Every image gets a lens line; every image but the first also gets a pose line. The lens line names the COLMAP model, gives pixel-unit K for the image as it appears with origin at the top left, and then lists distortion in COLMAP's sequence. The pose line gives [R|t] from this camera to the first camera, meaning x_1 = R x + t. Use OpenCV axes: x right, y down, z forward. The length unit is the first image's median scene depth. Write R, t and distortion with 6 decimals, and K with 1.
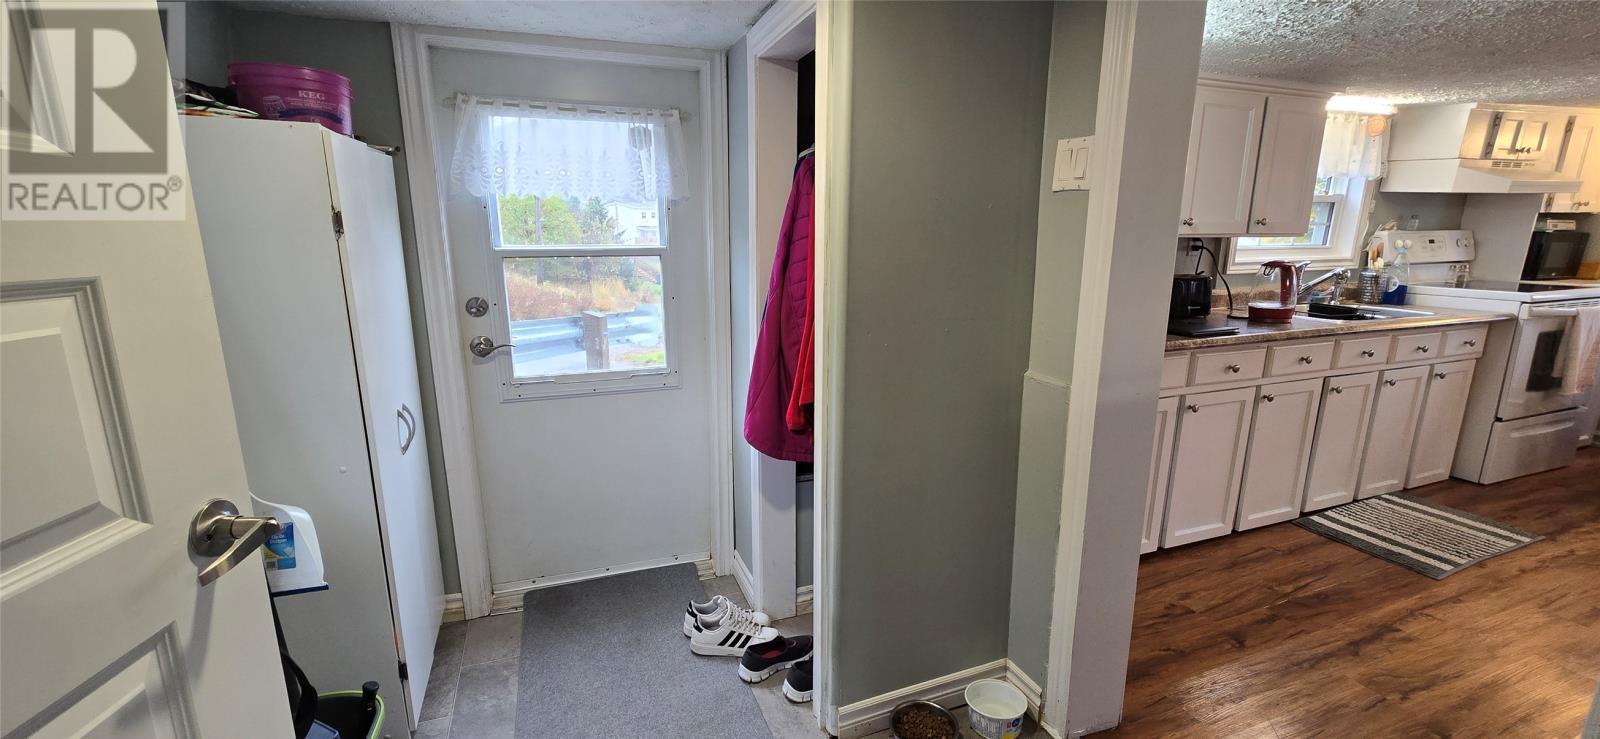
lens RADIAL K [[650.1, 0, 802.5], [0, 650.1, 375.9], [0, 0, 1]] dist [-0.000223, 0.000894]
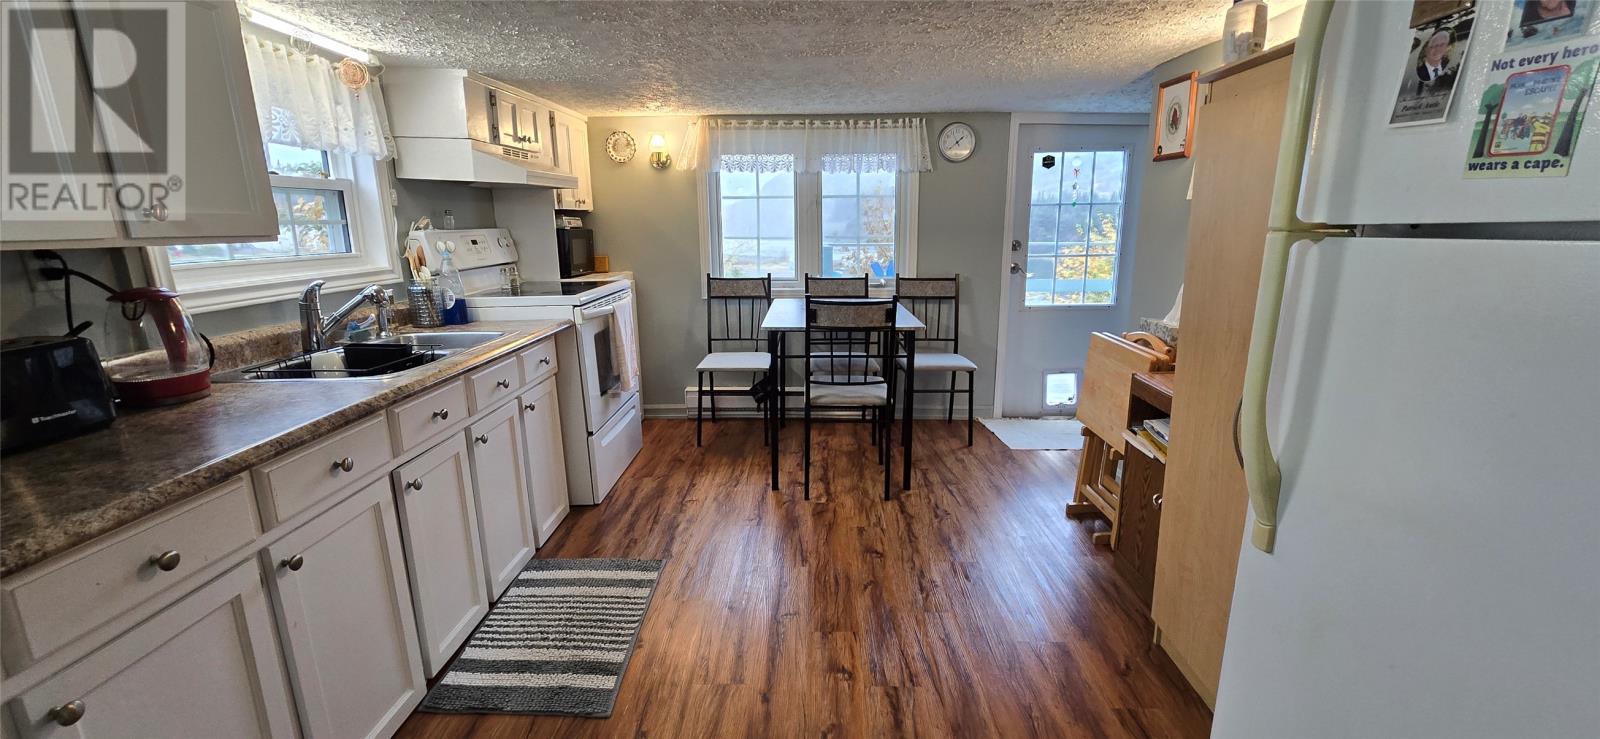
lens RADIAL K [[650.1, 0, 802.4], [0, 650.1, 375.3], [0, 0, 1]] dist [-0.000223, 0.000894]
pose [[0.358743, -0.218457, 0.907513, 0.351188], [0.226430, 0.963556, 0.142439, -0.071141], [-0.905557, 0.154389, 0.395134, 0.342165]]
